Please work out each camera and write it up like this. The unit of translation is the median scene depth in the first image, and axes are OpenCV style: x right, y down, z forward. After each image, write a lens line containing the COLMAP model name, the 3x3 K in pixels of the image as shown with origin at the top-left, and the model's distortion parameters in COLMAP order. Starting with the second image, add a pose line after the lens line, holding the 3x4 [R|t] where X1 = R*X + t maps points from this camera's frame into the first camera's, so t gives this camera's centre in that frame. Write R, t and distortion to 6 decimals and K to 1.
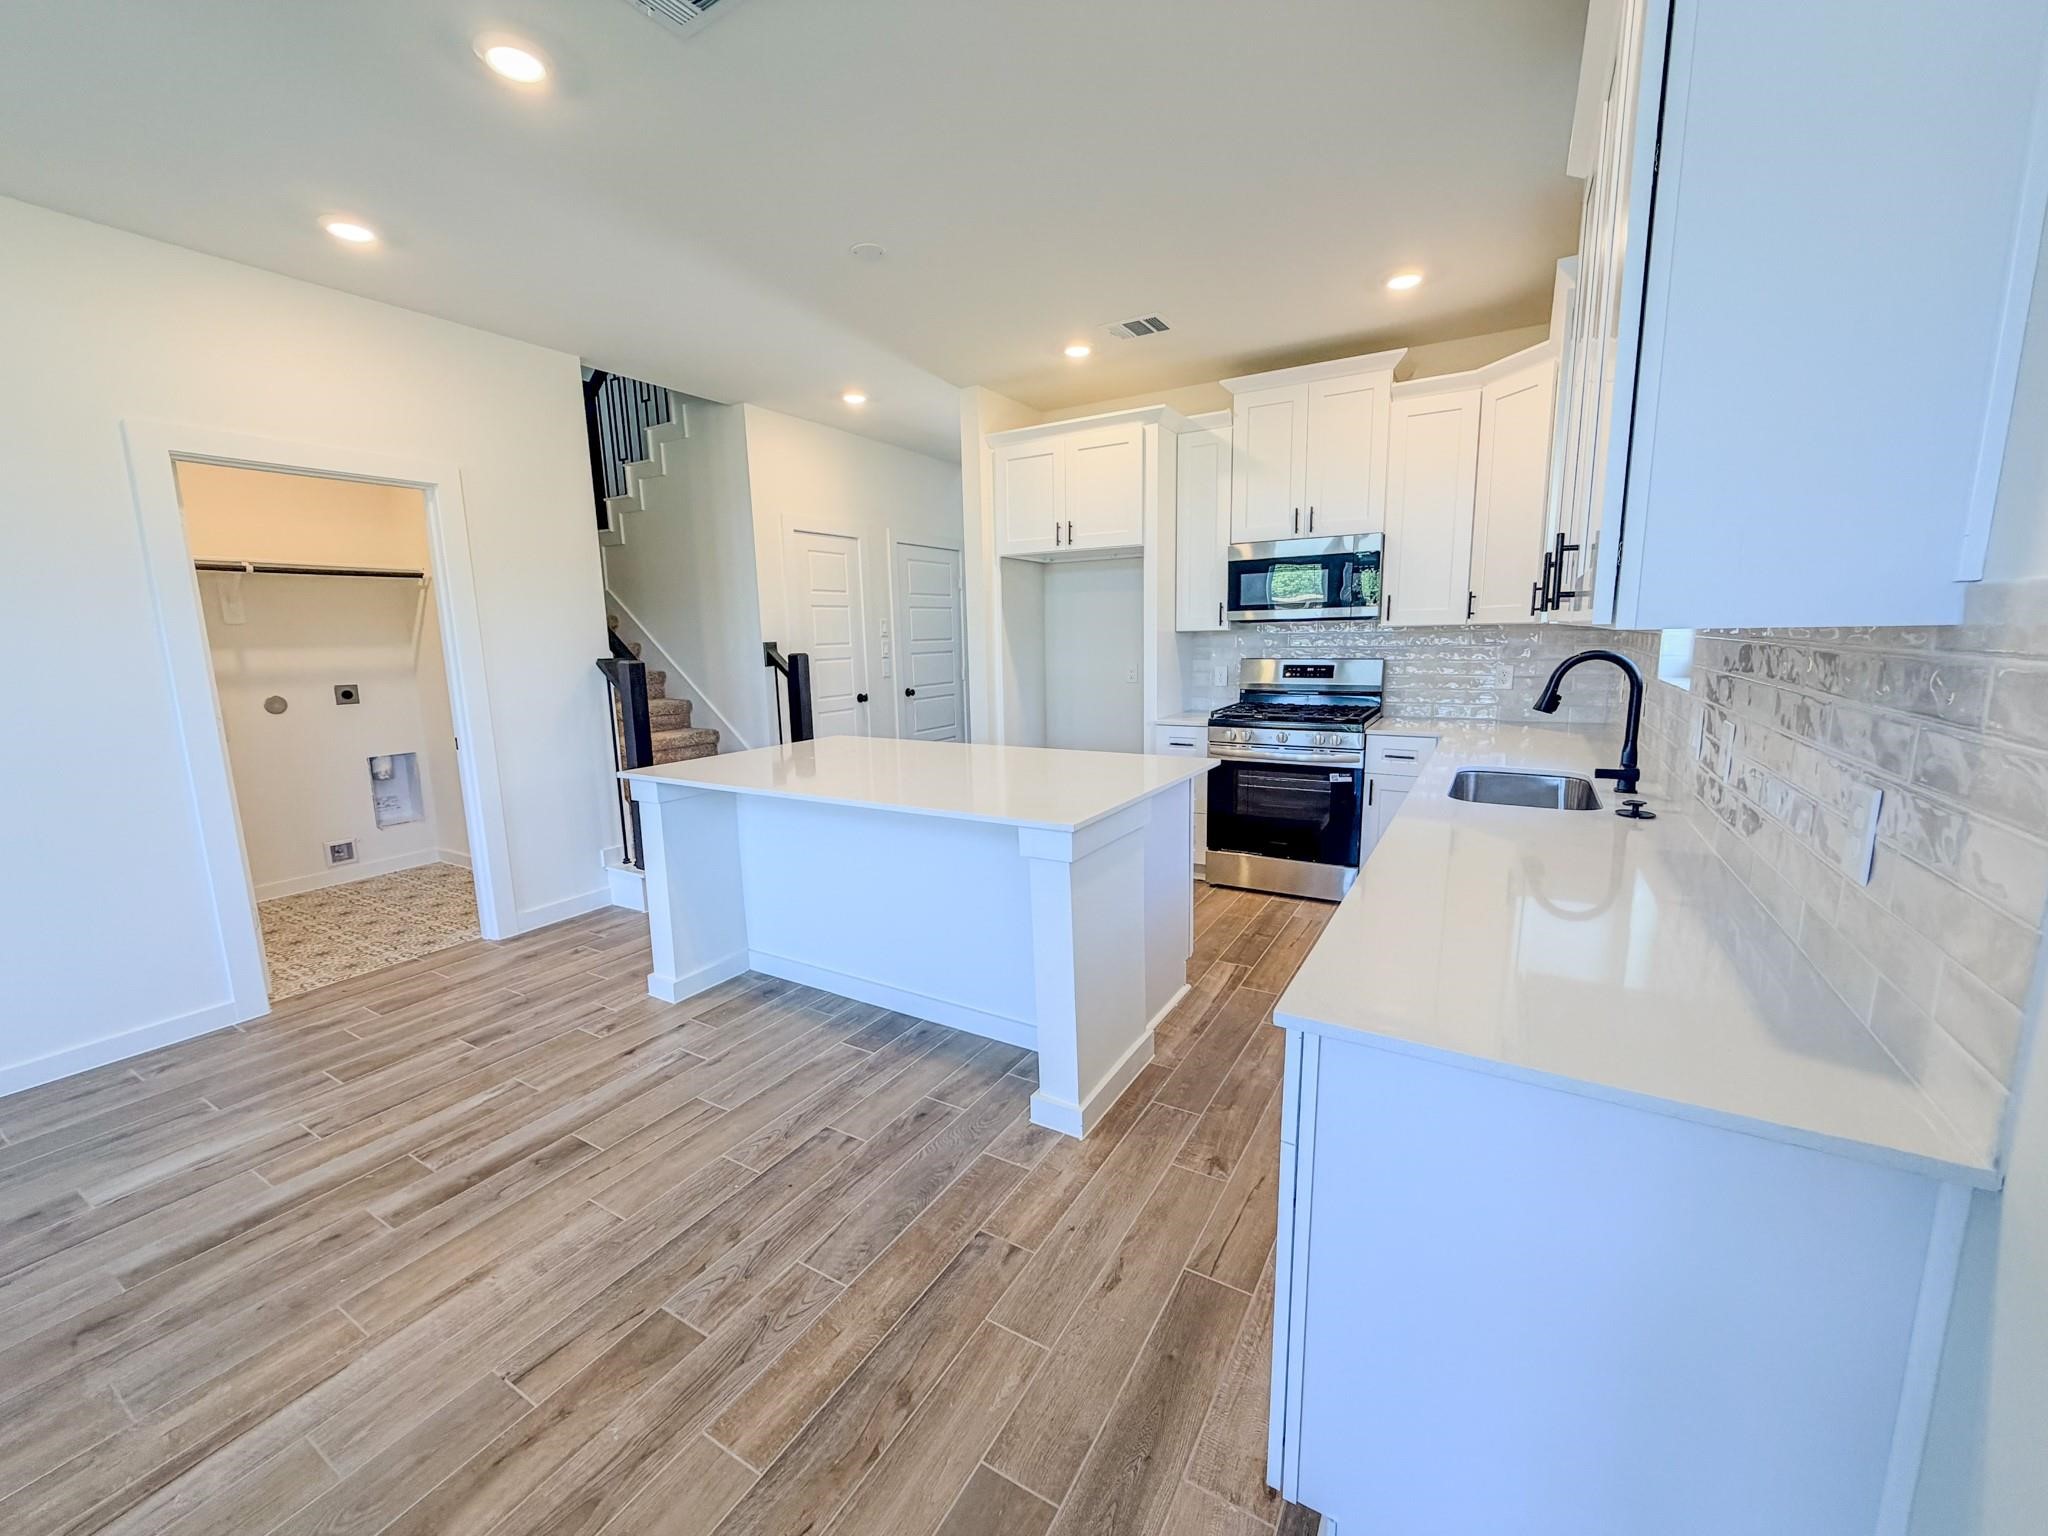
lens RADIAL K [[825.9, 0, 1023.8], [0, 825.9, 771.2], [0, 0, 1]] dist [0.002405, 0.000070]
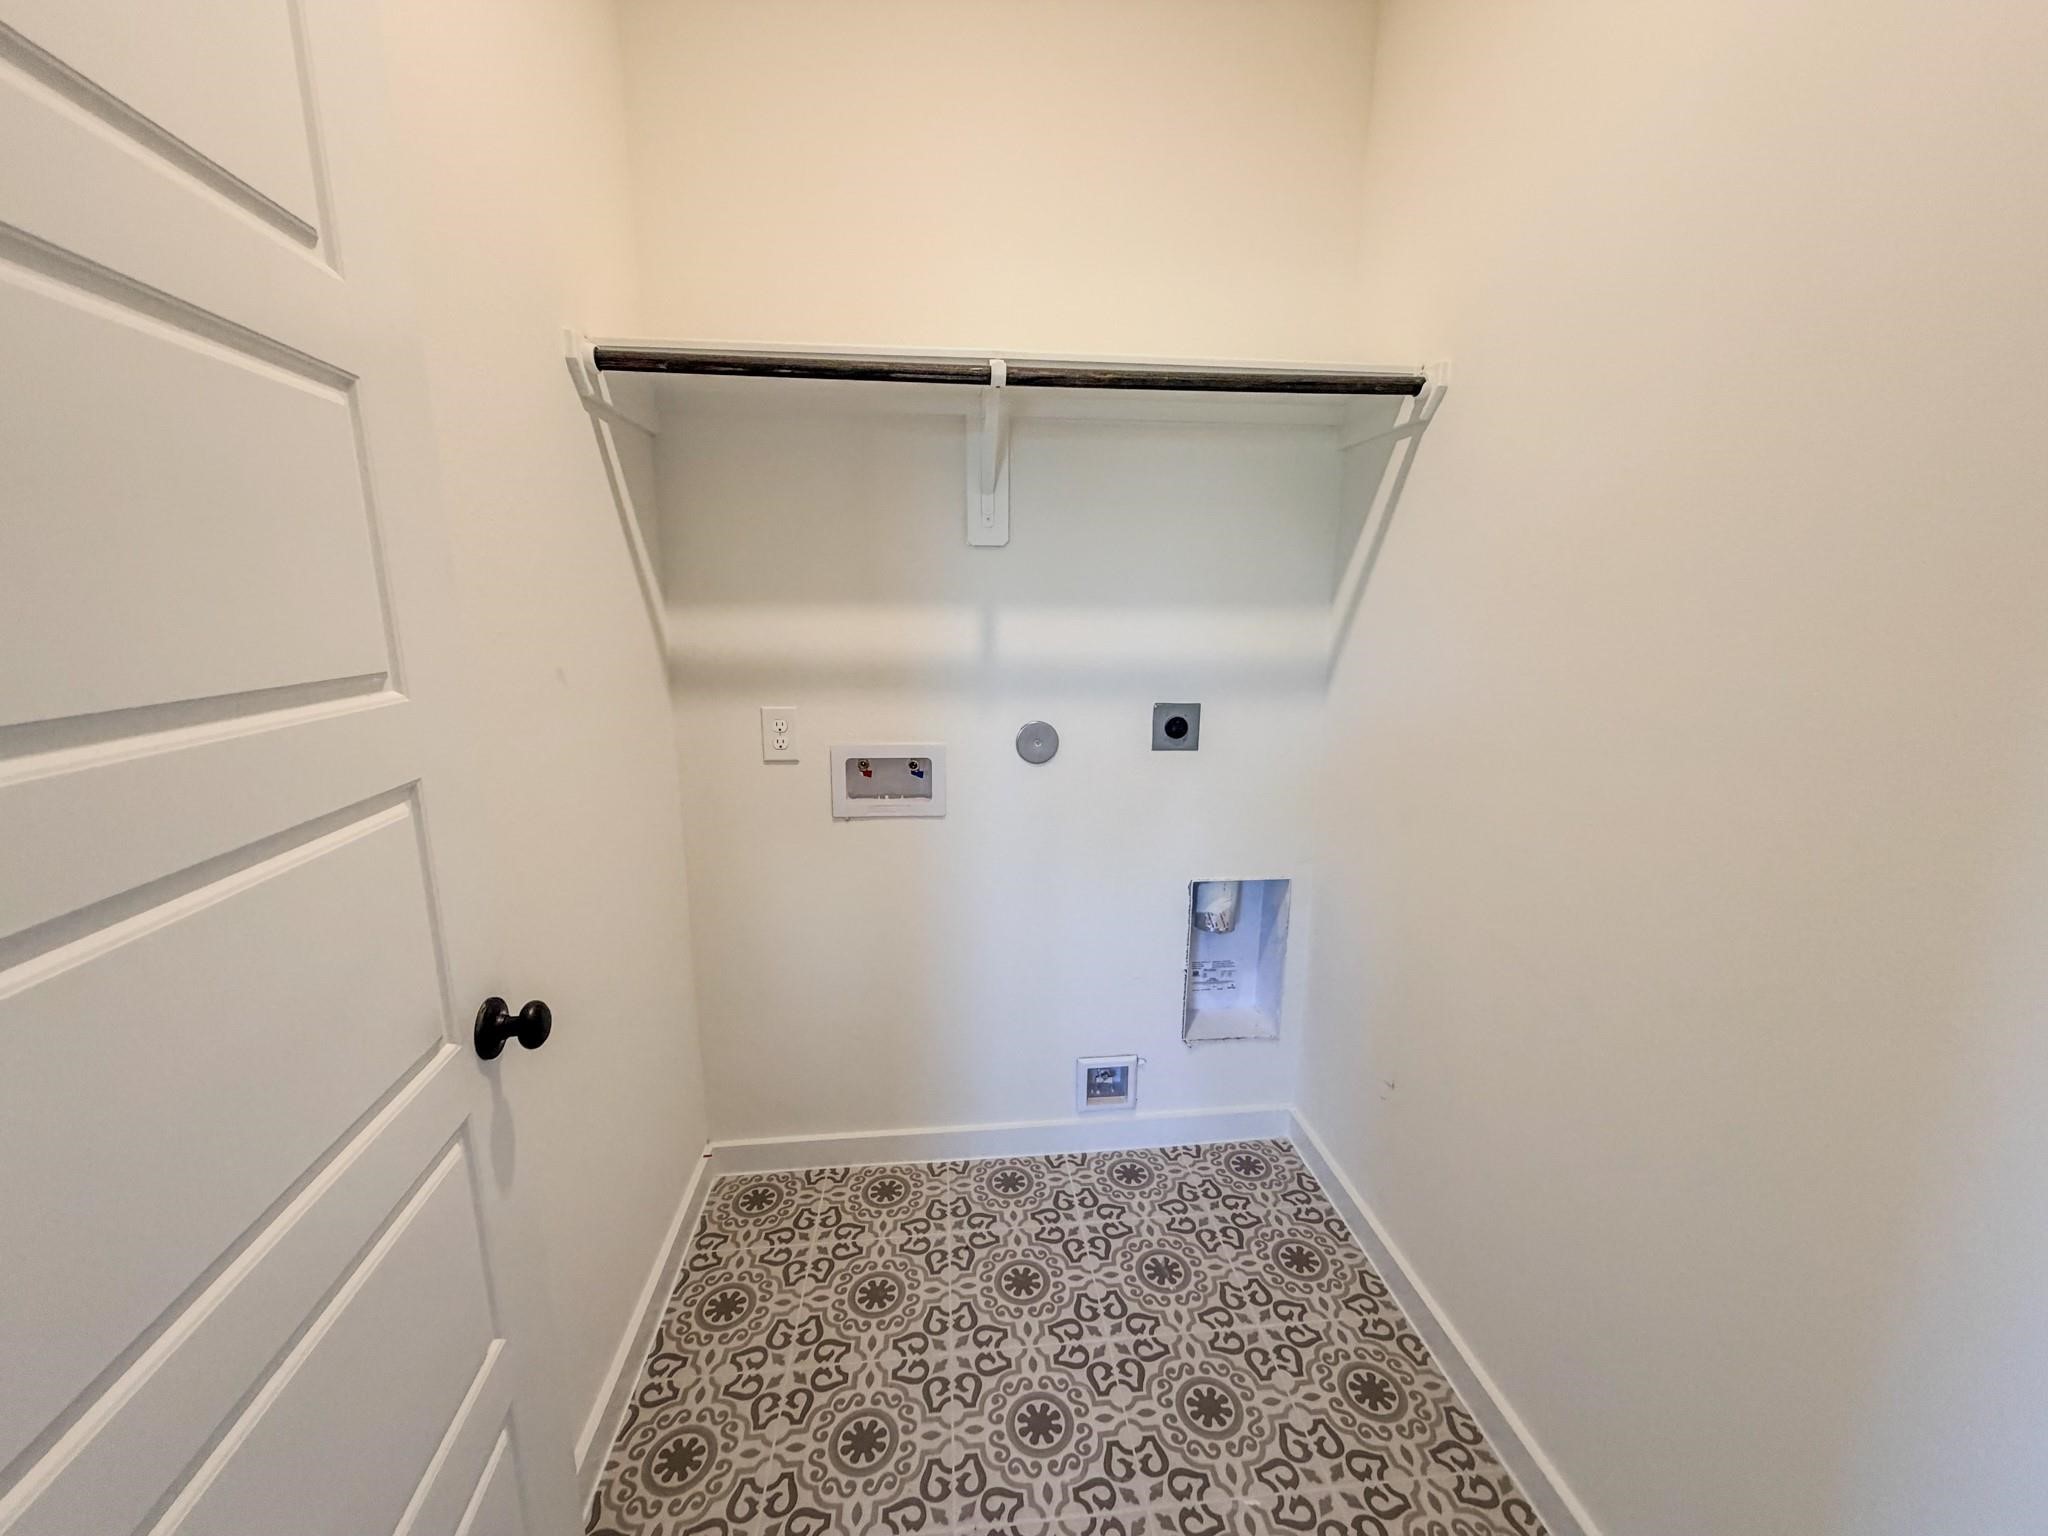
lens RADIAL K [[825.9, 0, 1021.5], [0, 825.9, 775.7], [0, 0, 1]] dist [0.002405, 0.000070]
pose [[0.590258, 0.177574, -0.787441, -0.532003], [-0.150149, 0.982632, 0.109041, -0.100305], [0.793127, 0.053872, 0.606669, 0.685380]]
